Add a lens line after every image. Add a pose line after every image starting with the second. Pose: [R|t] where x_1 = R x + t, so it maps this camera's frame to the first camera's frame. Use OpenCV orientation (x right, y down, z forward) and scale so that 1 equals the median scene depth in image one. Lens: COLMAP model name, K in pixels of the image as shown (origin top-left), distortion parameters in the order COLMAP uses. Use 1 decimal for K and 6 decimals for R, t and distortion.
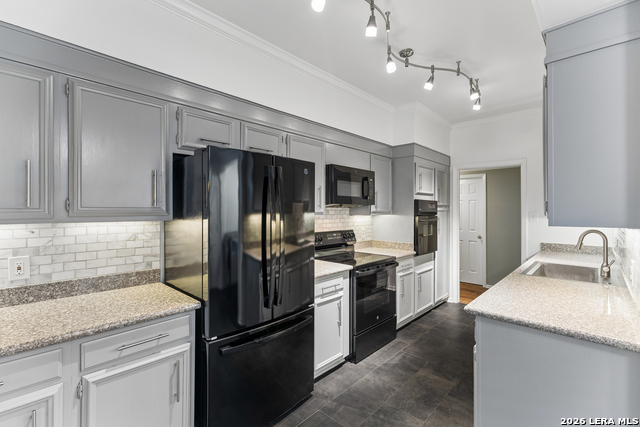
lens RADIAL K [[290.8, 0, 318.6], [0, 290.8, 209.3], [0, 0, 1]] dist [0.000921, 0.000079]
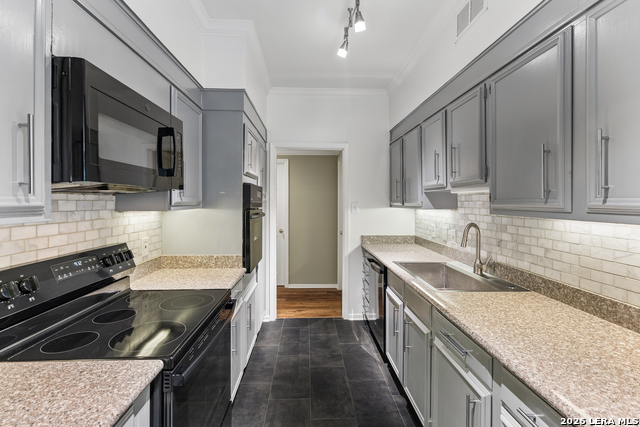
lens RADIAL K [[293.0, 0, 318.9], [0, 293.0, 201.7], [0, 0, 1]] dist [0.000515, 0.000054]
pose [[0.697984, -0.002622, 0.716109, -0.001171], [-0.001107, 0.999988, 0.004740, 0.002962], [-0.716113, -0.004101, 0.697973, 0.581852]]
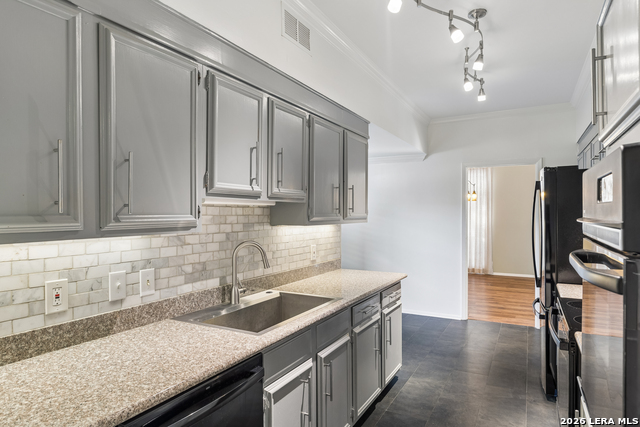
lens RADIAL K [[384.4, 0, 318.5], [0, 384.4, 217.3], [0, 0, 1]] dist [-0.000772, 0.000140]
pose [[-0.967682, 0.002349, -0.252164, 0.827682], [0.001032, 0.999985, 0.005353, 0.005075], [0.252173, 0.004920, -0.967670, 1.604973]]
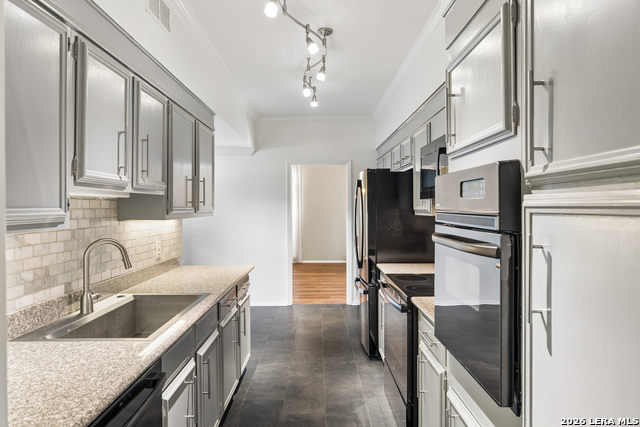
lens RADIAL K [[390.5, 0, 320.8], [0, 390.5, 211.2], [0, 0, 1]] dist [-0.001137, 0.000656]
pose [[-0.720368, 0.007017, -0.693557, 0.970758], [0.003269, 0.999972, 0.006723, 0.005883], [0.693585, 0.002576, -0.720370, 1.570704]]
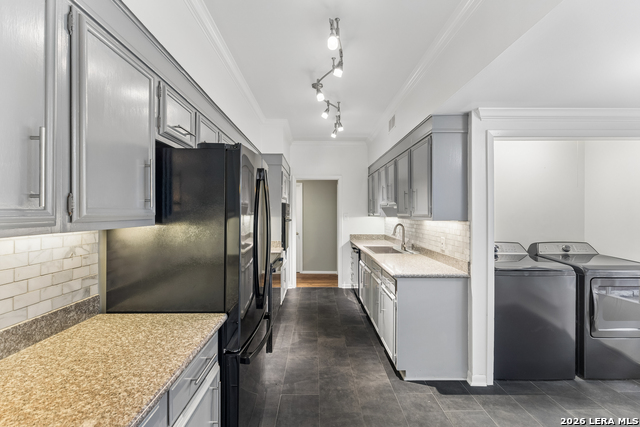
lens RADIAL K [[291.2, 0, 320.0], [0, 291.2, 213.5], [0, 0, 1]] dist [0.000514, -0.000043]
pose [[0.715405, -0.004298, 0.698697, -0.472657], [-0.000356, 0.999979, 0.006516, 0.000927], [-0.698710, -0.004910, 0.715388, 0.084523]]
